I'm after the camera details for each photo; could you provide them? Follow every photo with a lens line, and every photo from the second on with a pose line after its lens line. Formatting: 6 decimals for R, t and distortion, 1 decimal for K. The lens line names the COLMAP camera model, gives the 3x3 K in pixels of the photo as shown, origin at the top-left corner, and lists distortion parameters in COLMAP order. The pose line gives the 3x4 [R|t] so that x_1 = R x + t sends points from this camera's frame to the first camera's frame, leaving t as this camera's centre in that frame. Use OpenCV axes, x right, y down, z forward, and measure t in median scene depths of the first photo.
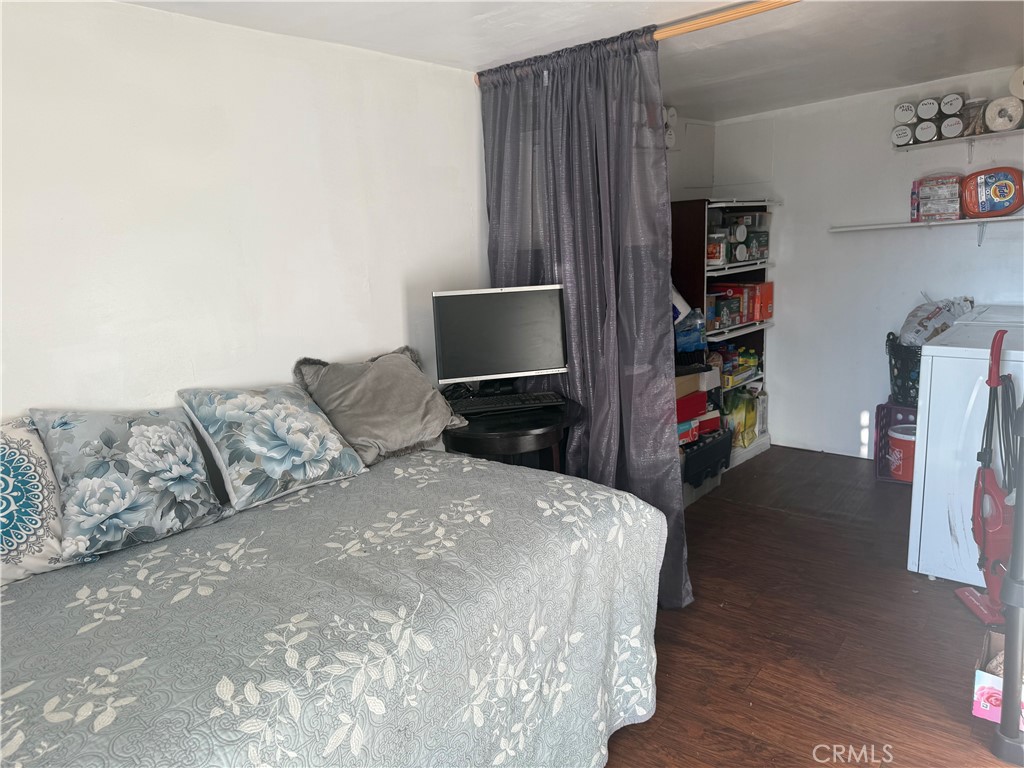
lens RADIAL K [[715.5, 0, 493.1], [0, 715.5, 380.3], [0, 0, 1]] dist [0.048592, -0.051426]
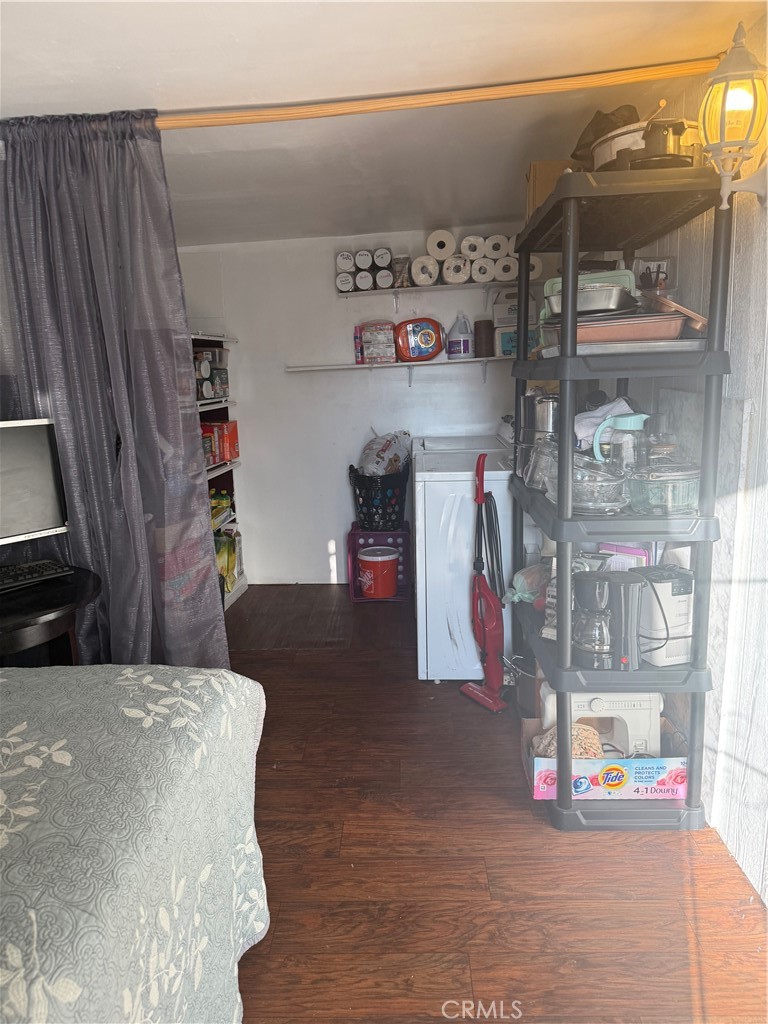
lens RADIAL K [[717.3, 0, 382.4], [0, 717.3, 512.8], [0, 0, 1]] dist [0.157371, -0.294281]
pose [[0.785600, -0.091798, 0.611886, -0.130857], [0.103858, 0.994466, 0.015851, -0.011241], [-0.609955, 0.051097, 0.790787, 0.191332]]
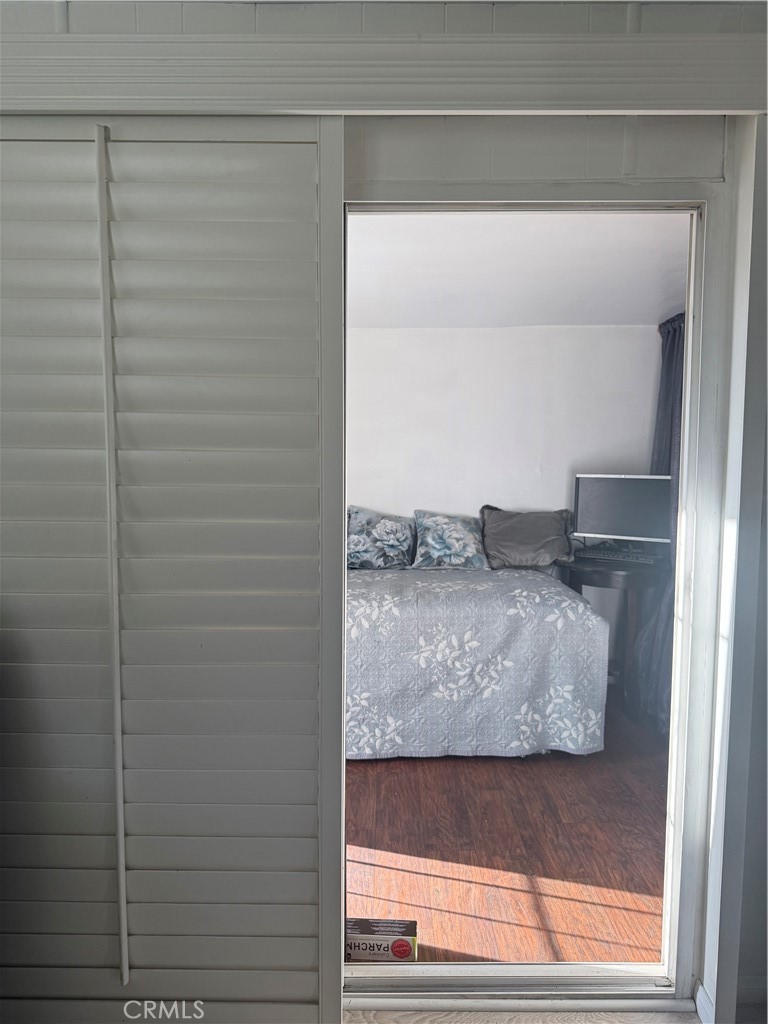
lens RADIAL K [[717.3, 0, 382.4], [0, 717.3, 512.8], [0, 0, 1]] dist [0.157371, -0.294281]
pose [[0.632592, 0.114704, -0.765944, 0.923638], [-0.181414, 0.983403, -0.002559, 0.039202], [0.752938, 0.140572, 0.642903, -0.321219]]
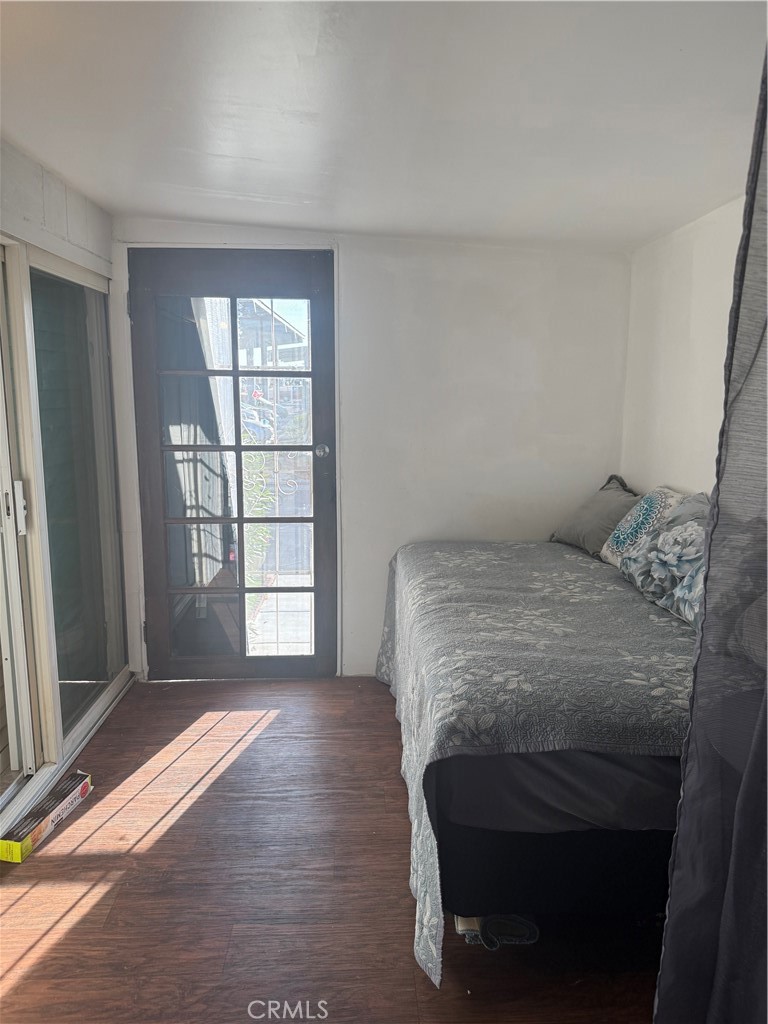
lens RADIAL K [[717.3, 0, 382.4], [0, 717.3, 512.8], [0, 0, 1]] dist [0.157371, -0.294281]
pose [[-0.737472, 0.158035, -0.656628, 0.633929], [-0.097690, 0.937053, 0.335244, -0.271840], [0.668275, 0.311379, -0.675612, 1.201358]]
